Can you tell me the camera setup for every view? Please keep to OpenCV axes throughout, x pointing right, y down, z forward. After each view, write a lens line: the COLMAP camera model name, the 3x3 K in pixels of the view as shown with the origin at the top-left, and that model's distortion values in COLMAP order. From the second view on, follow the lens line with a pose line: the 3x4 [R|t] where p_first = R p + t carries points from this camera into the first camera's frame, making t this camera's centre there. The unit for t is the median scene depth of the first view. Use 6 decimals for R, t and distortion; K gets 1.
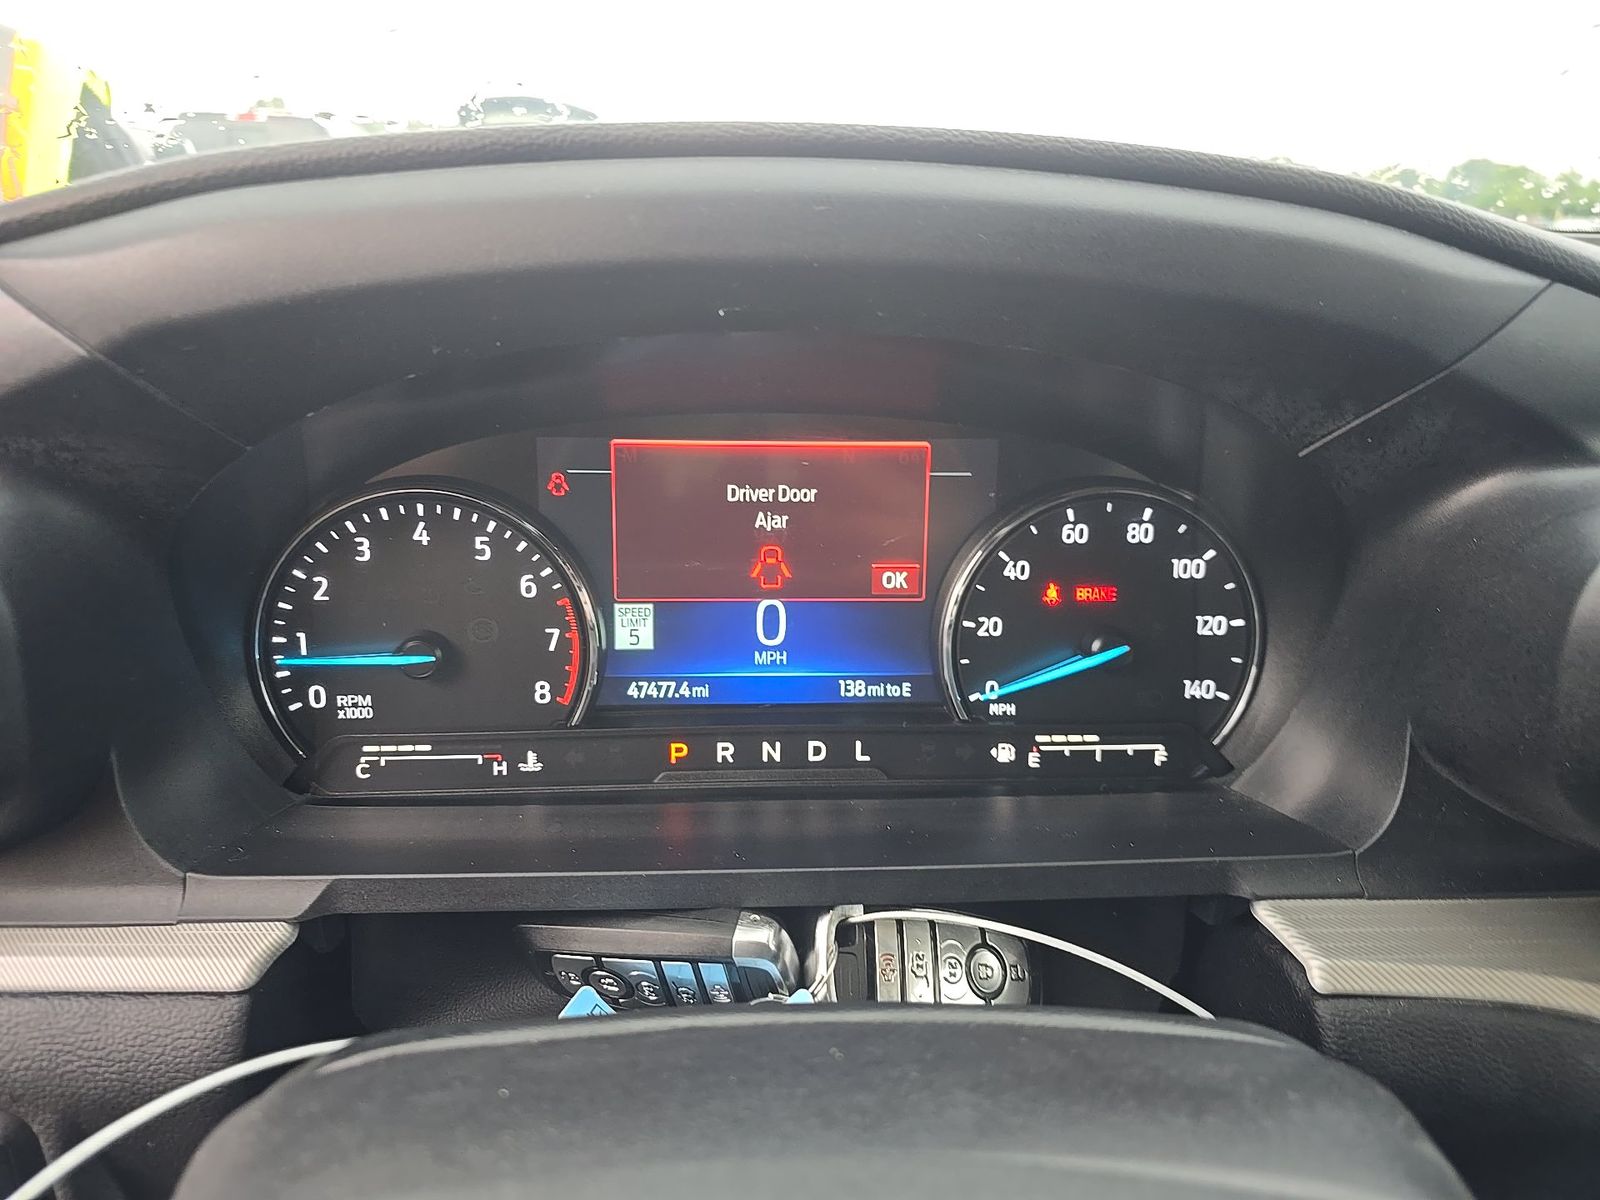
lens RADIAL K [[1096.5, 0, 799.6], [0, 1096.5, 600.7], [0, 0, 1]] dist [0.029138, -0.013254]
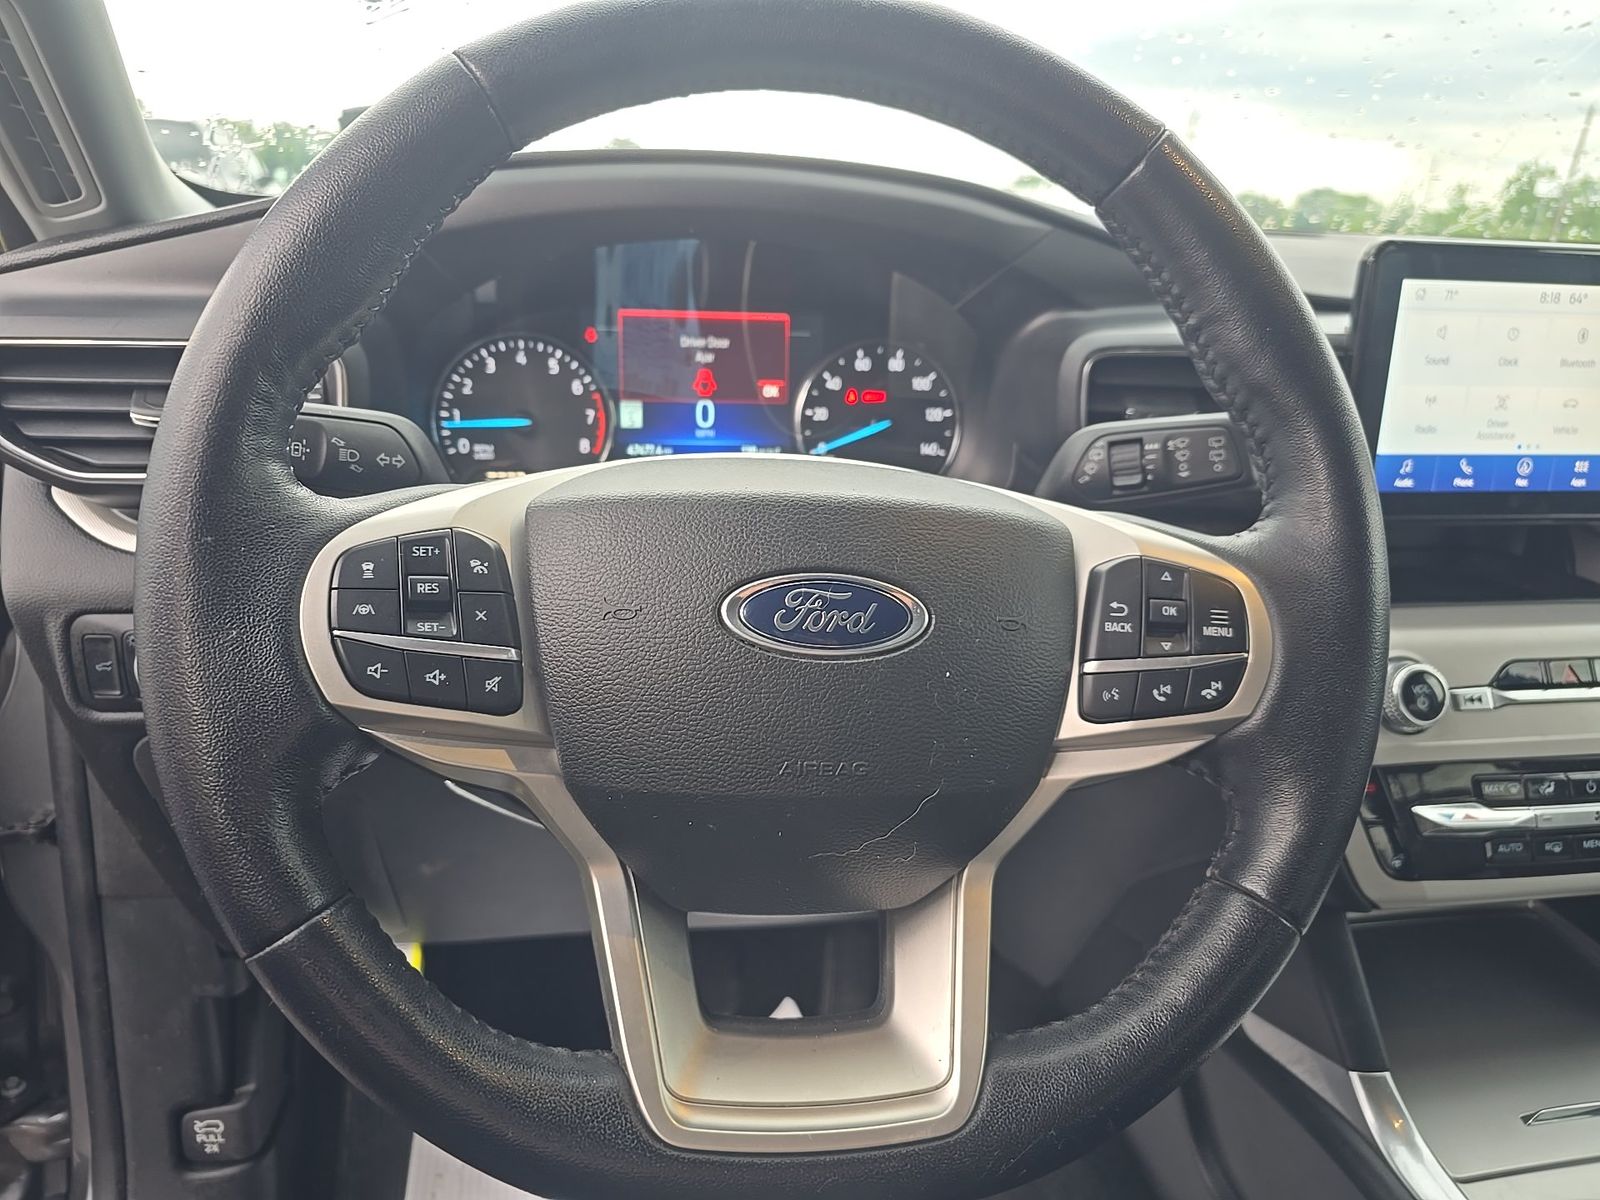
lens RADIAL K [[1096.5, 0, 796.5], [0, 1096.5, 607.1], [0, 0, 1]] dist [0.029138, -0.013254]
pose [[0.994361, -0.013878, 0.105133, -0.075534], [0.014186, 0.999897, -0.002182, 0.372902], [-0.105092, 0.003661, 0.994456, -0.917137]]
